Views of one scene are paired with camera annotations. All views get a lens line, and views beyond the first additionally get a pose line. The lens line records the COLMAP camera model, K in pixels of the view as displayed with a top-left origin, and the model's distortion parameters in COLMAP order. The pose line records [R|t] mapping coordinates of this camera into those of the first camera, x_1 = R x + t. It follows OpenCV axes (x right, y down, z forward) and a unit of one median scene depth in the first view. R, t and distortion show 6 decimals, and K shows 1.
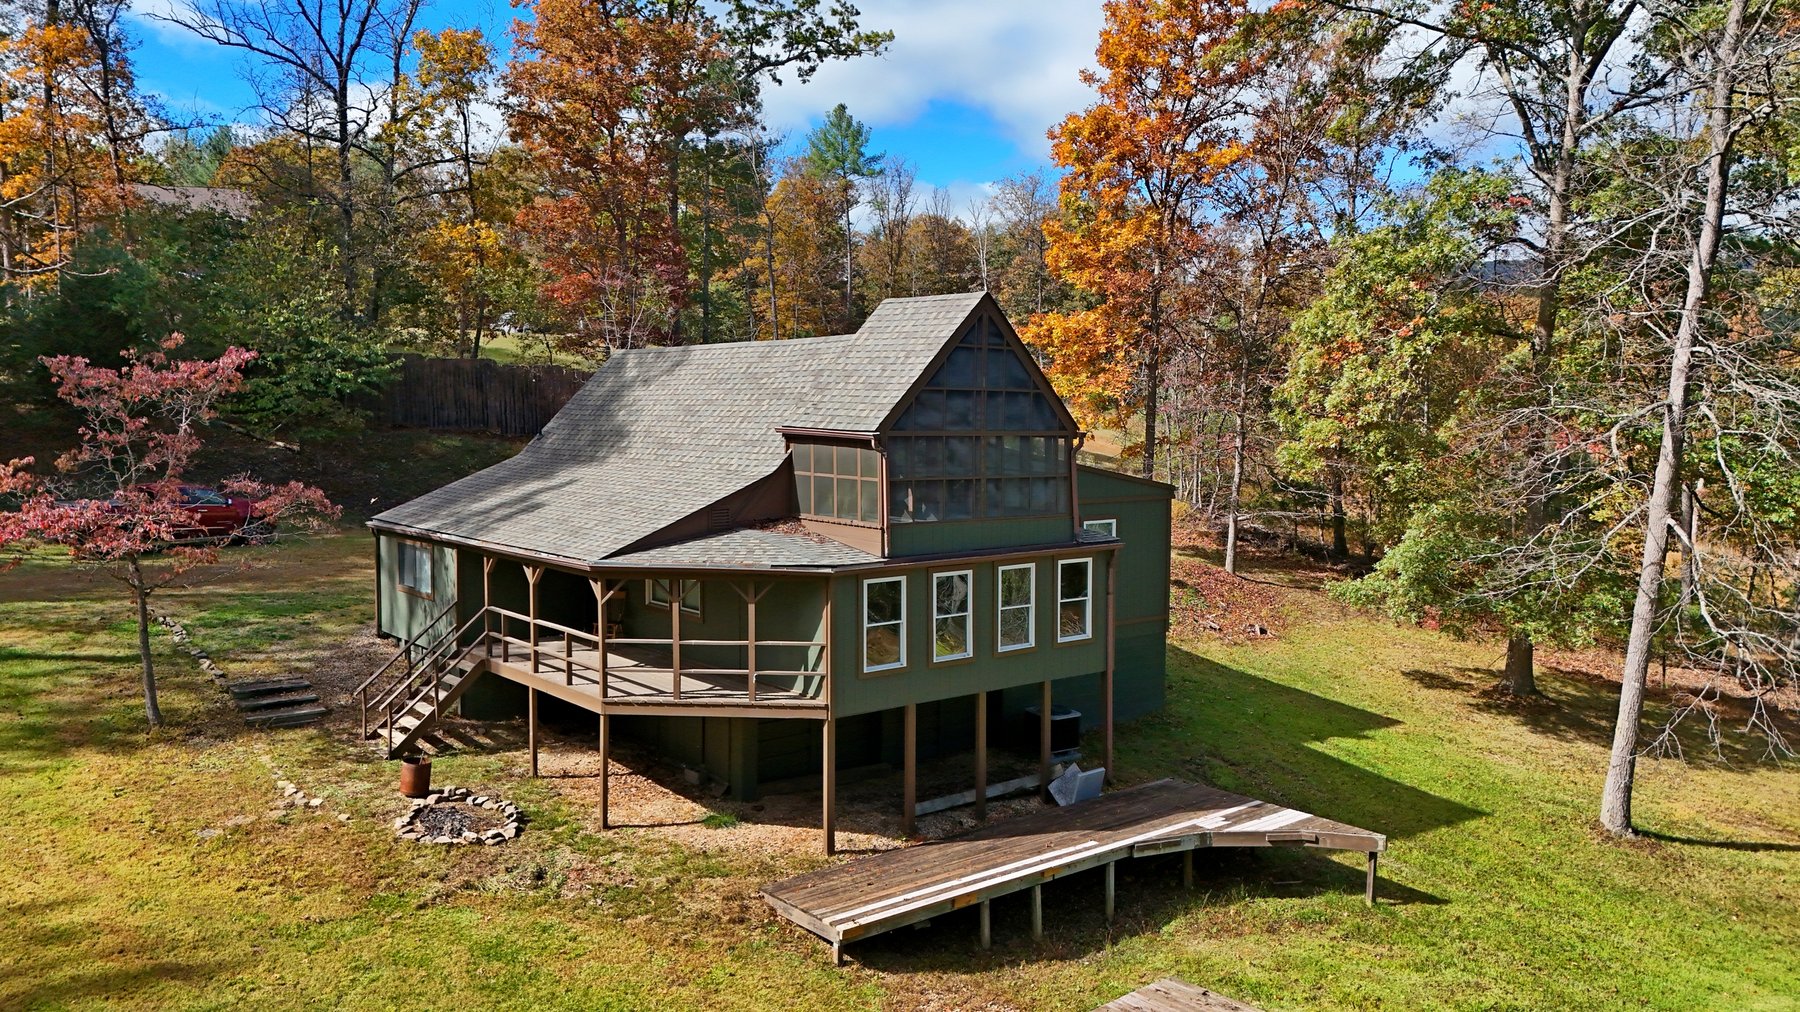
lens RADIAL K [[1312.0, 0, 887.5], [0, 1312.0, 500.3], [0, 0, 1]] dist [0.094713, -0.086642]
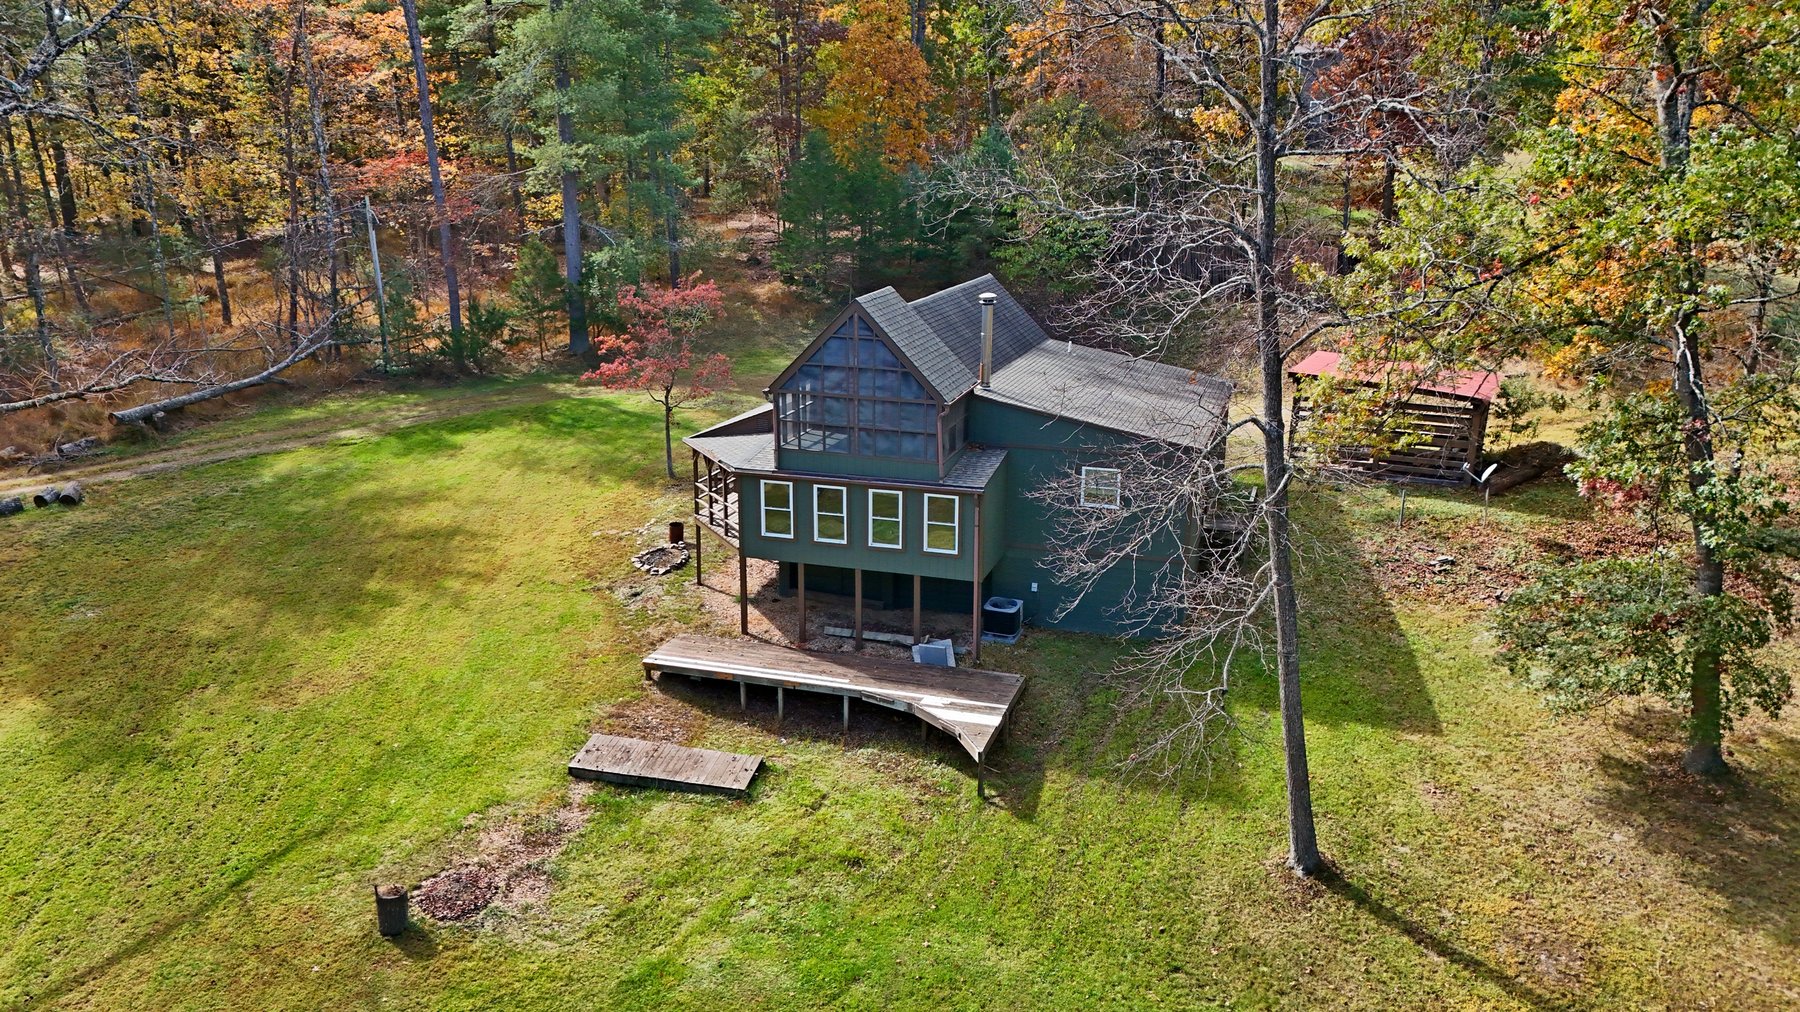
lens RADIAL K [[1312.0, 0, 887.5], [0, 1312.0, 500.3], [0, 0, 1]] dist [0.094713, -0.086642]
pose [[0.521694, 0.212799, -0.826167, 1.344156], [-0.046585, 0.974053, 0.221474, -0.268559], [0.851860, -0.077055, 0.518070, 0.277458]]
